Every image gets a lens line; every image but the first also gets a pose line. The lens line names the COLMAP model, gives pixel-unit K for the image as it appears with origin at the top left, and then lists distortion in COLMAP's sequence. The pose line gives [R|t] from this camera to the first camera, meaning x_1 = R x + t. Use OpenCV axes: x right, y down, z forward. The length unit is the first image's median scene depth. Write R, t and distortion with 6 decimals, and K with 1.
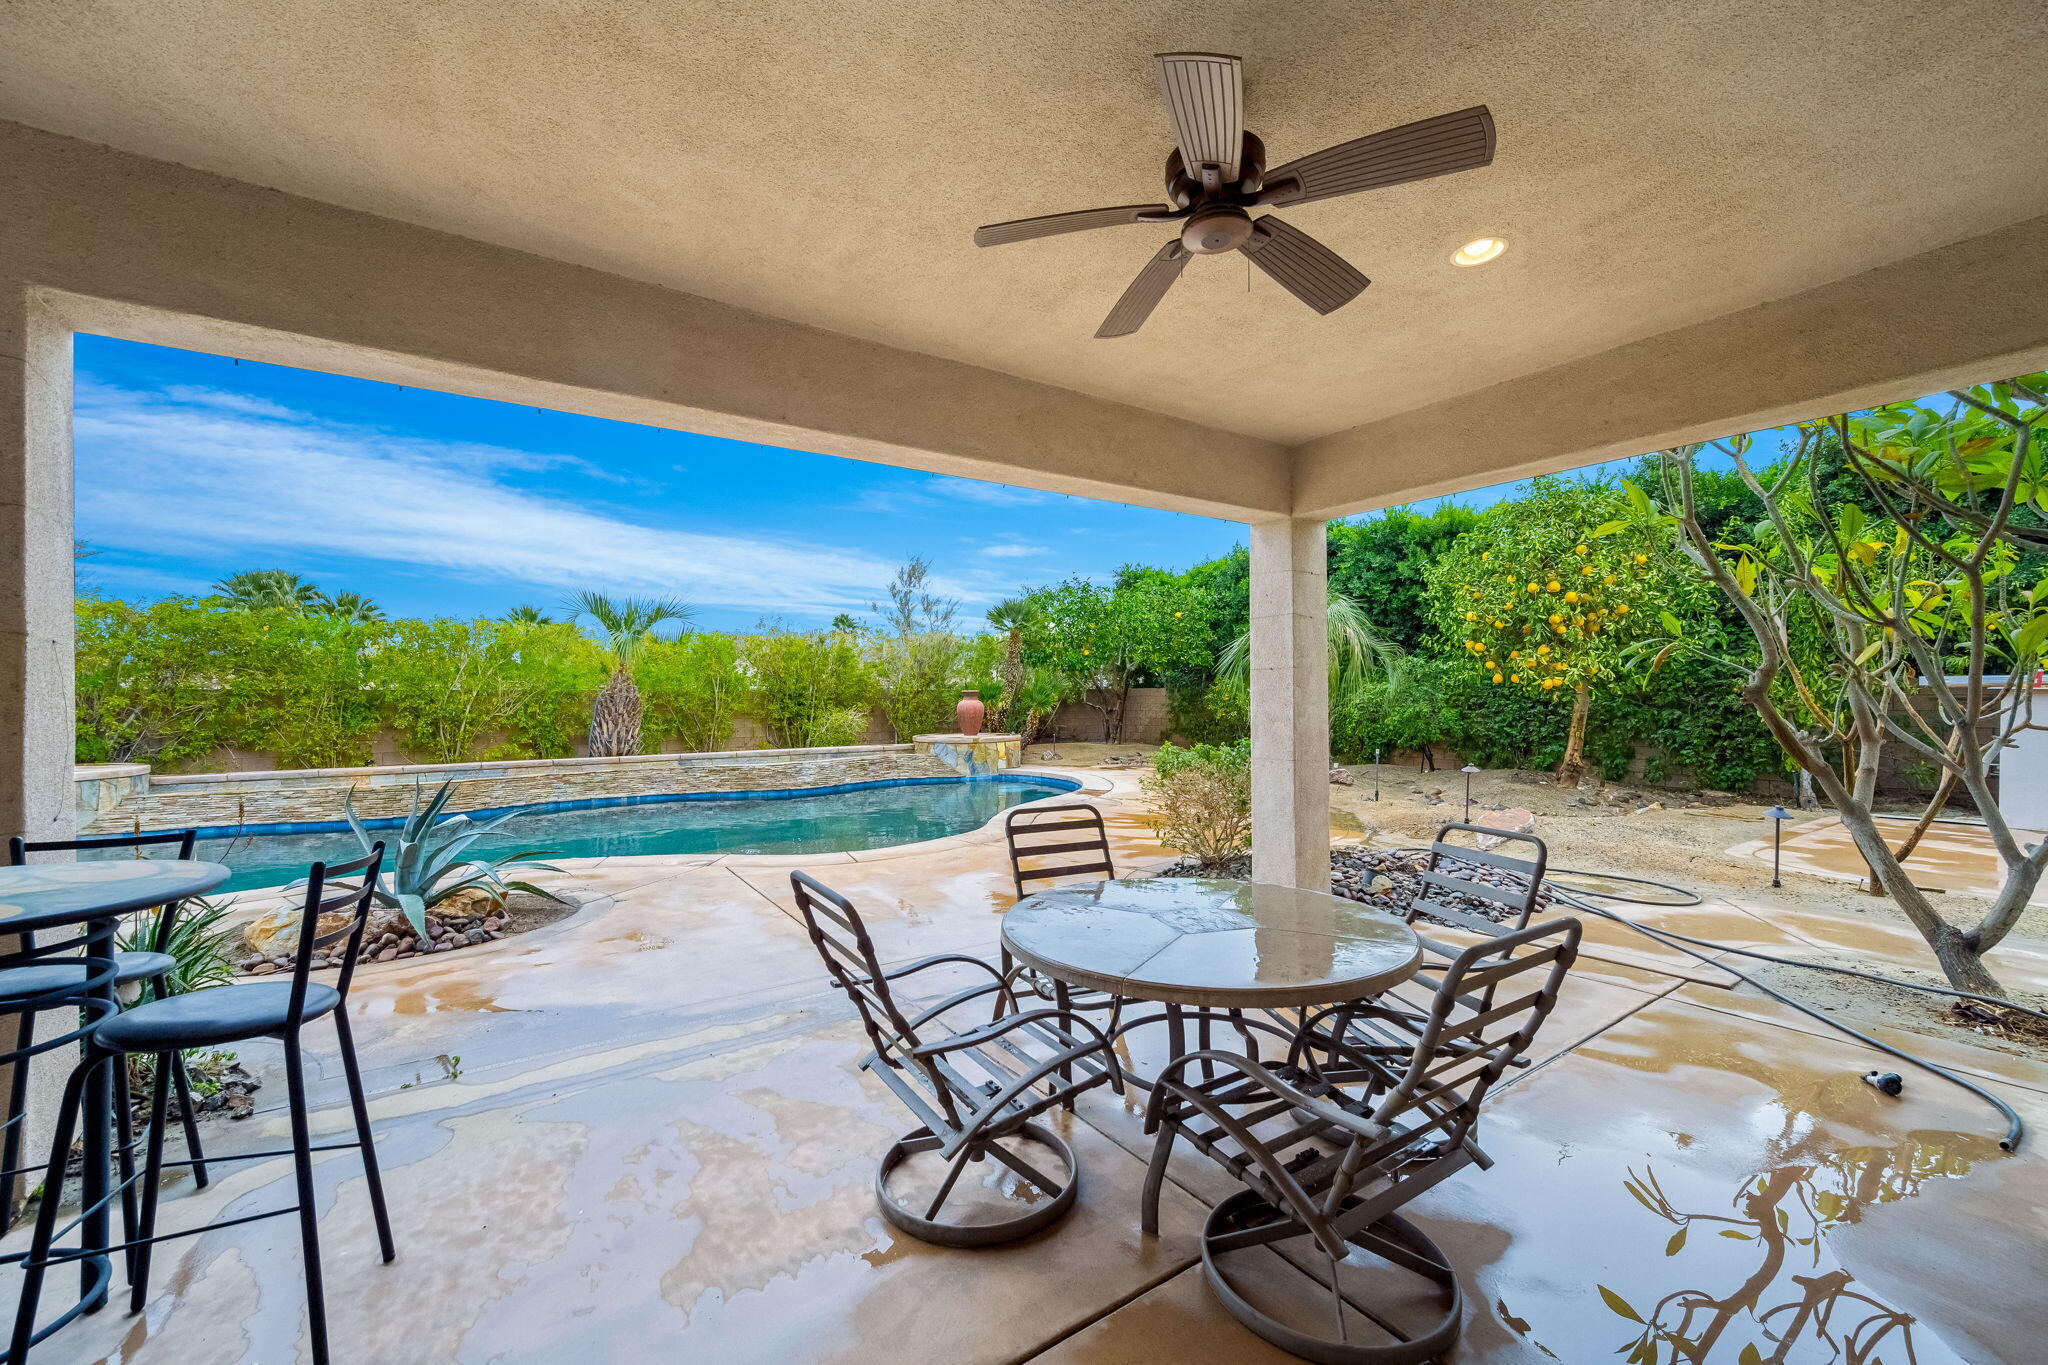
lens RADIAL K [[811.4, 0, 1026.1], [0, 811.4, 686.8], [0, 0, 1]] dist [-0.001274, 0.000017]
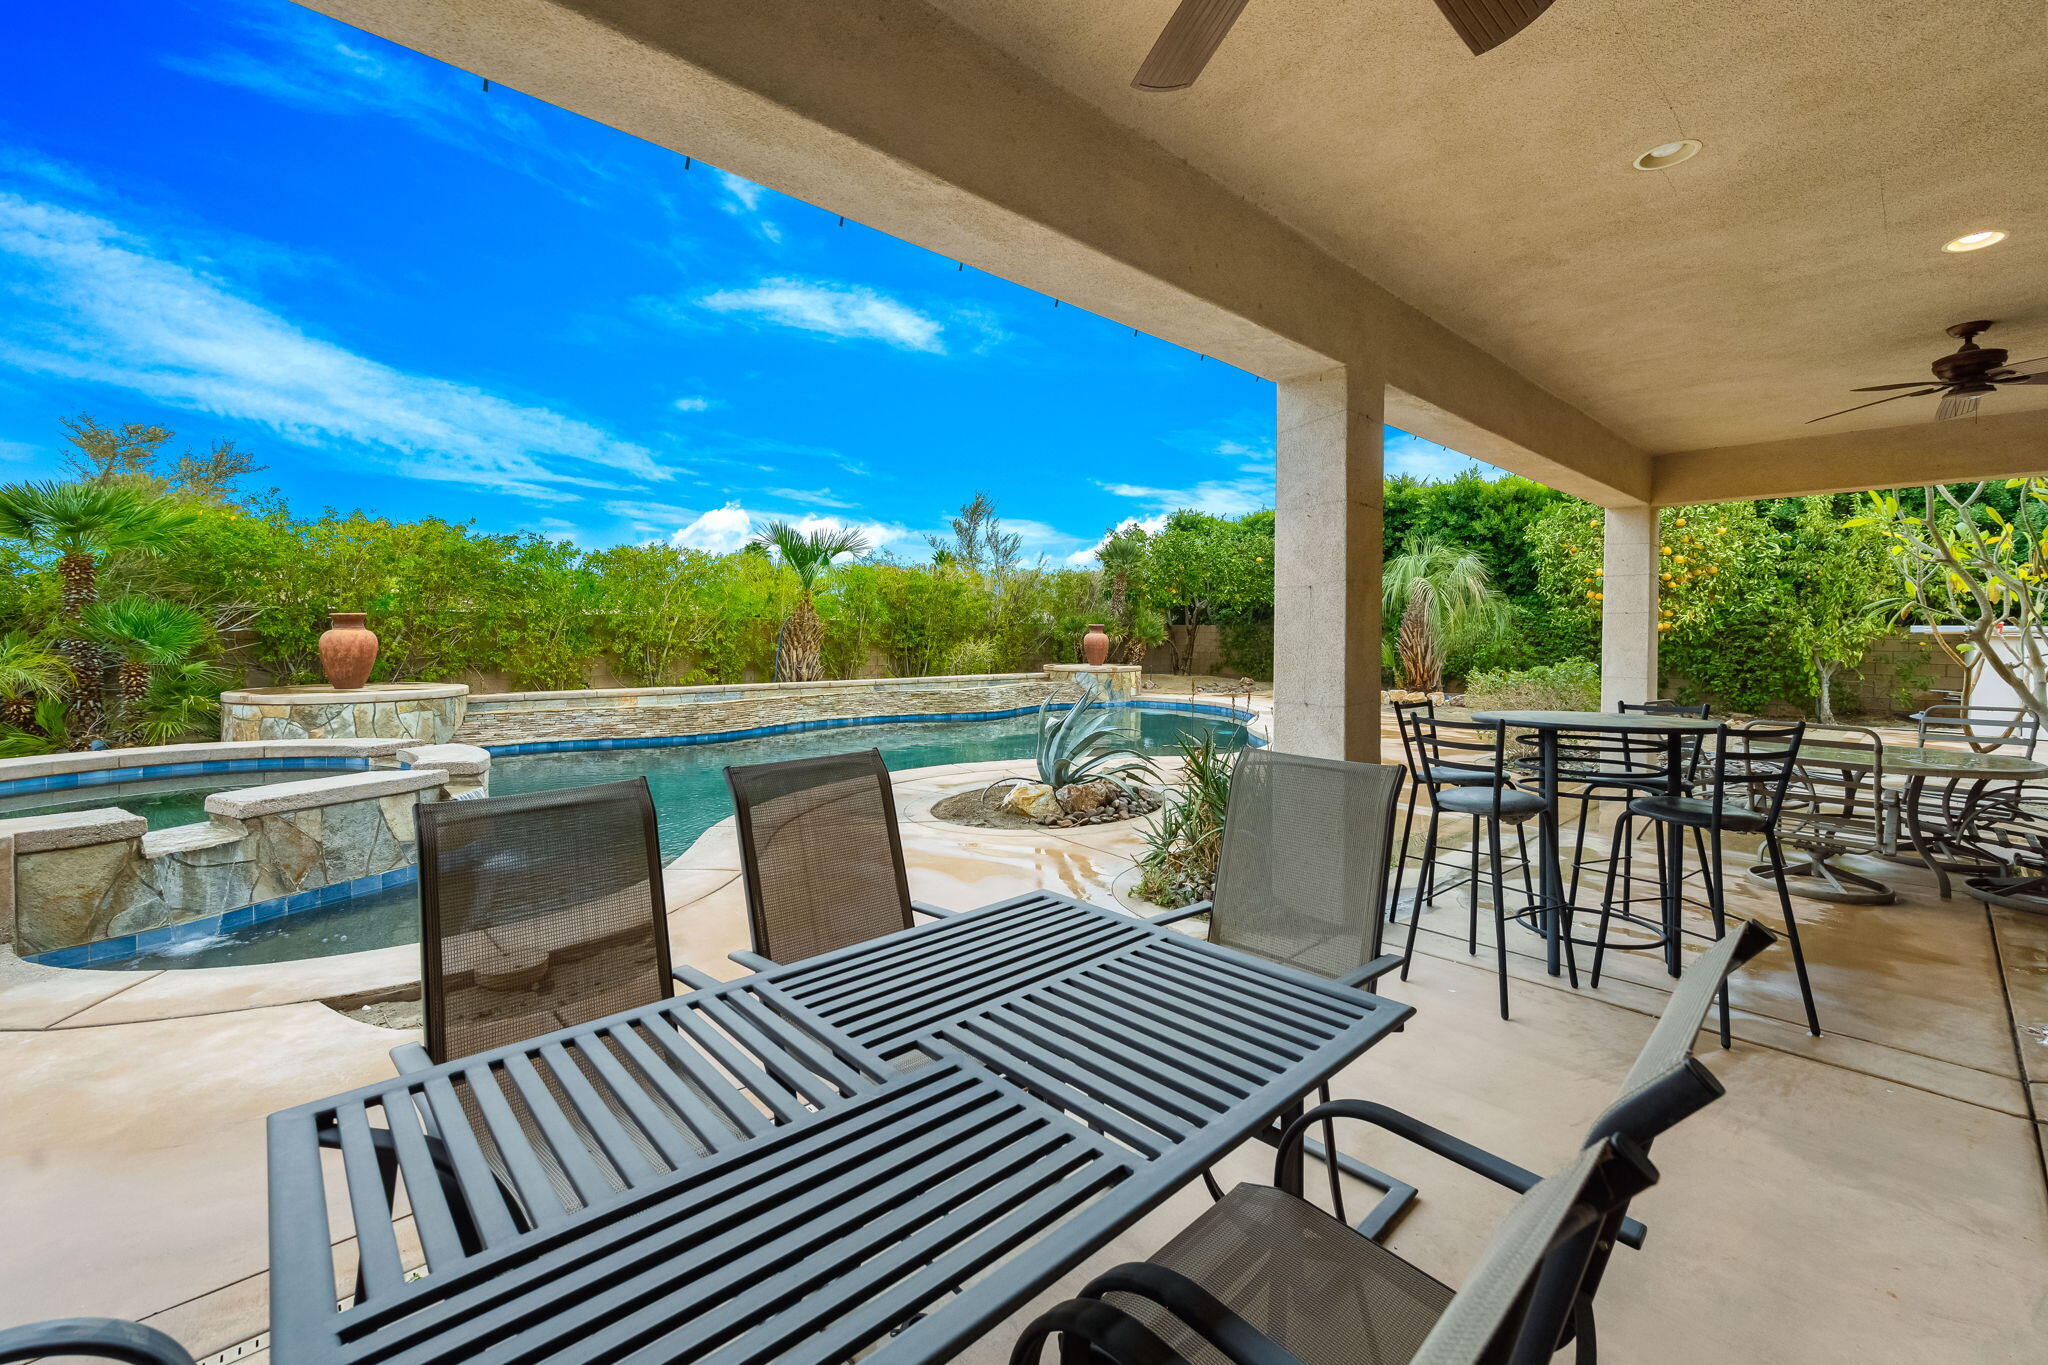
lens RADIAL K [[831.5, 0, 1021.6], [0, 831.5, 635.7], [0, 0, 1]] dist [-0.000387, -0.000251]
pose [[0.989853, 0.014087, 0.141397, -0.381774], [-0.016414, 0.999748, 0.015304, 0.004824], [-0.141146, -0.017470, 0.989835, -0.111773]]
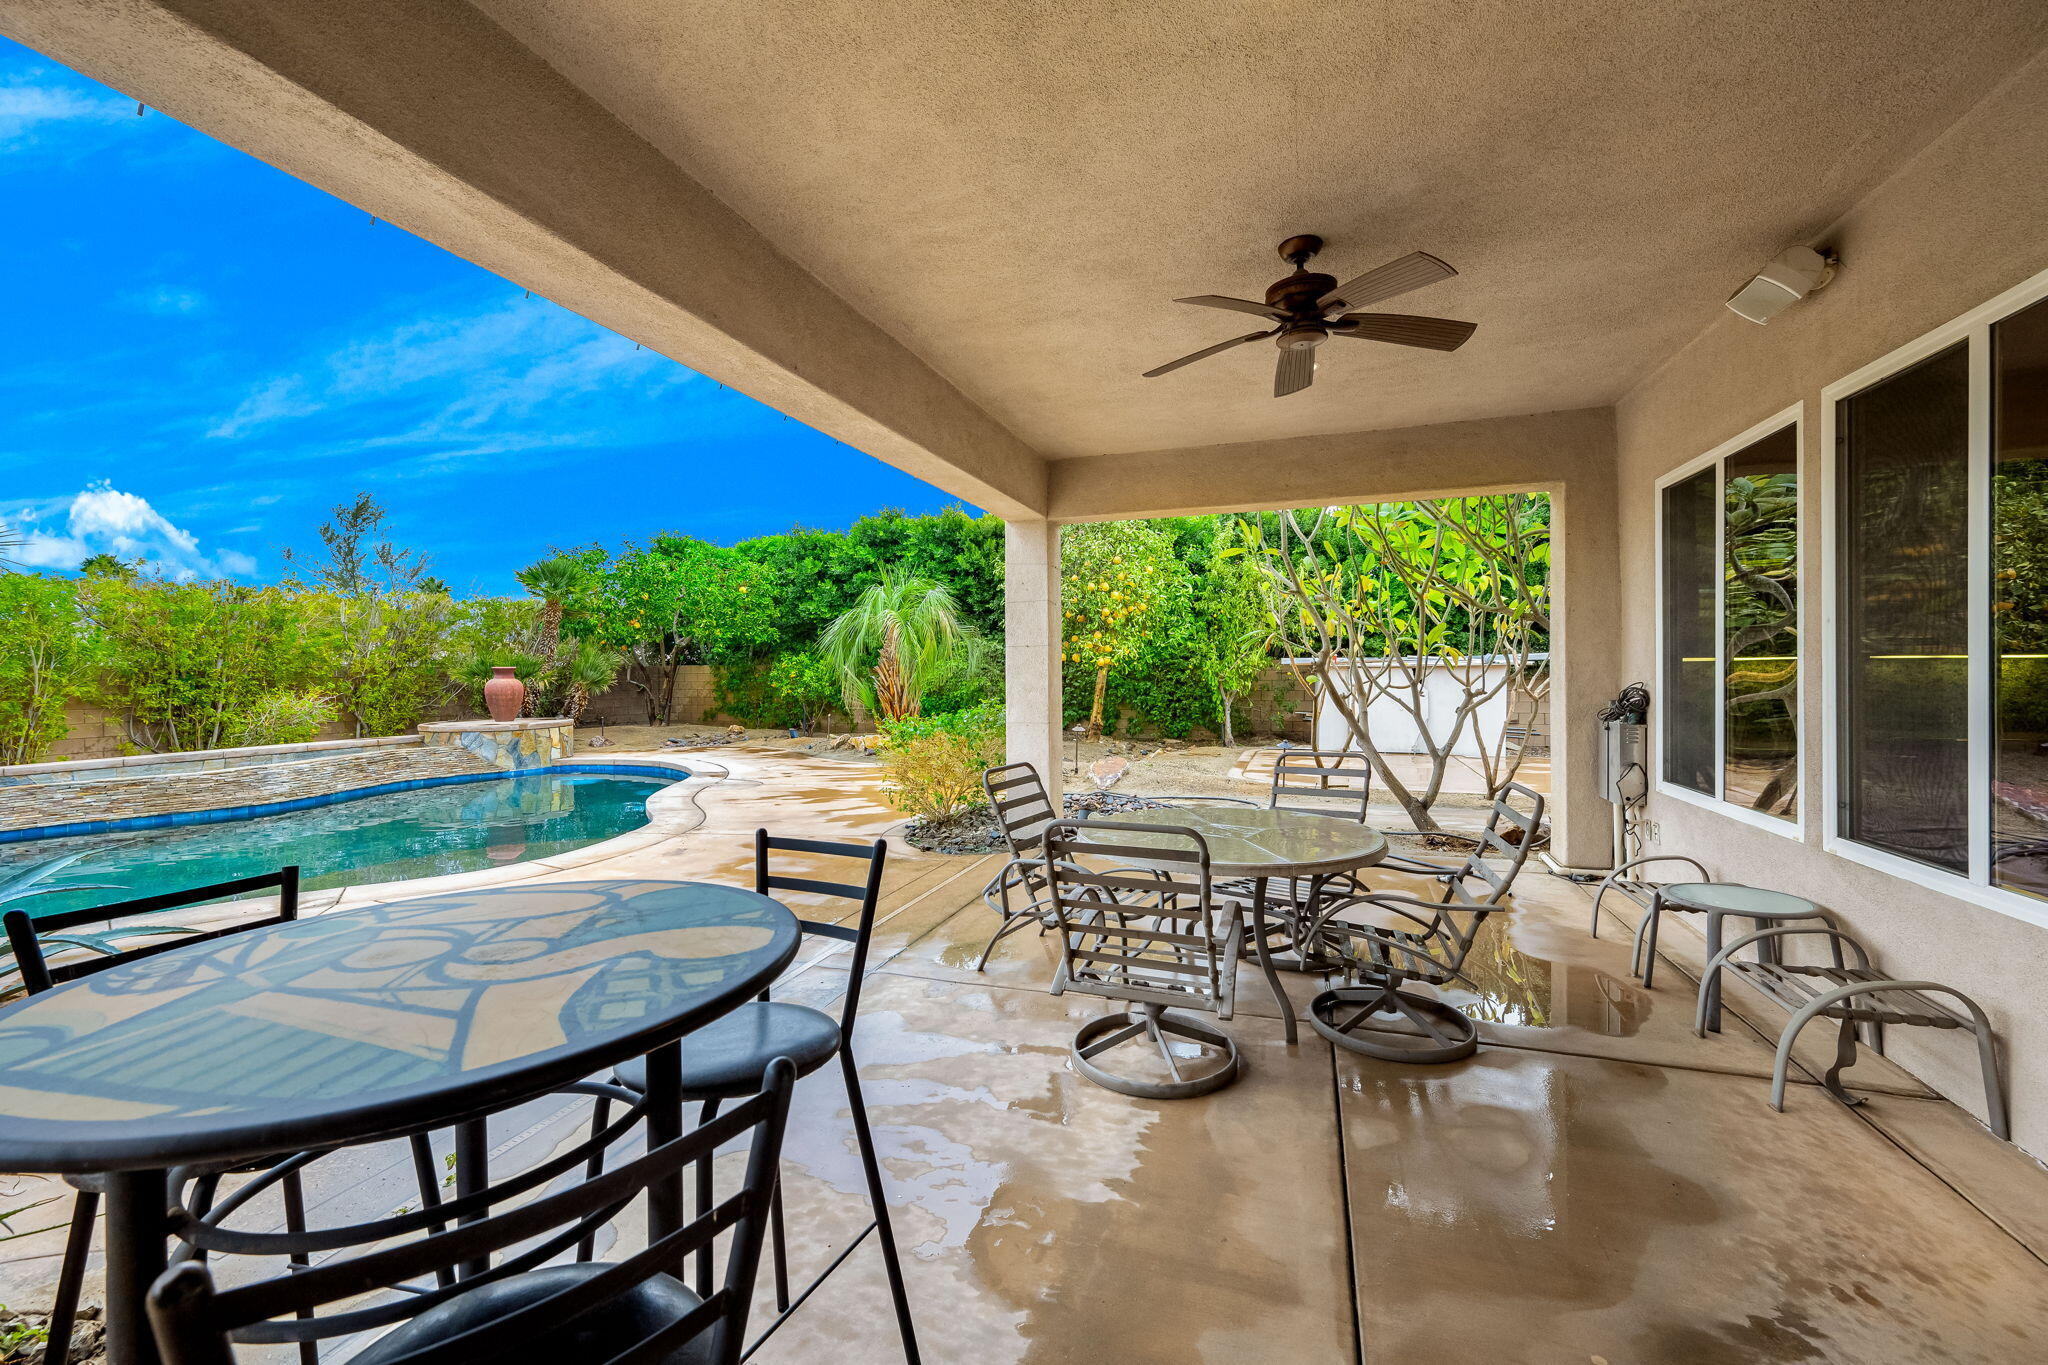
lens RADIAL K [[816.1, 0, 1022.3], [0, 816.1, 677.5], [0, 0, 1]] dist [-0.000306, 0.000035]
pose [[0.799721, -0.006236, 0.600339, -0.169708], [-0.002769, 0.999897, 0.014075, 0.002466], [-0.600365, -0.012918, 0.799622, 0.023253]]
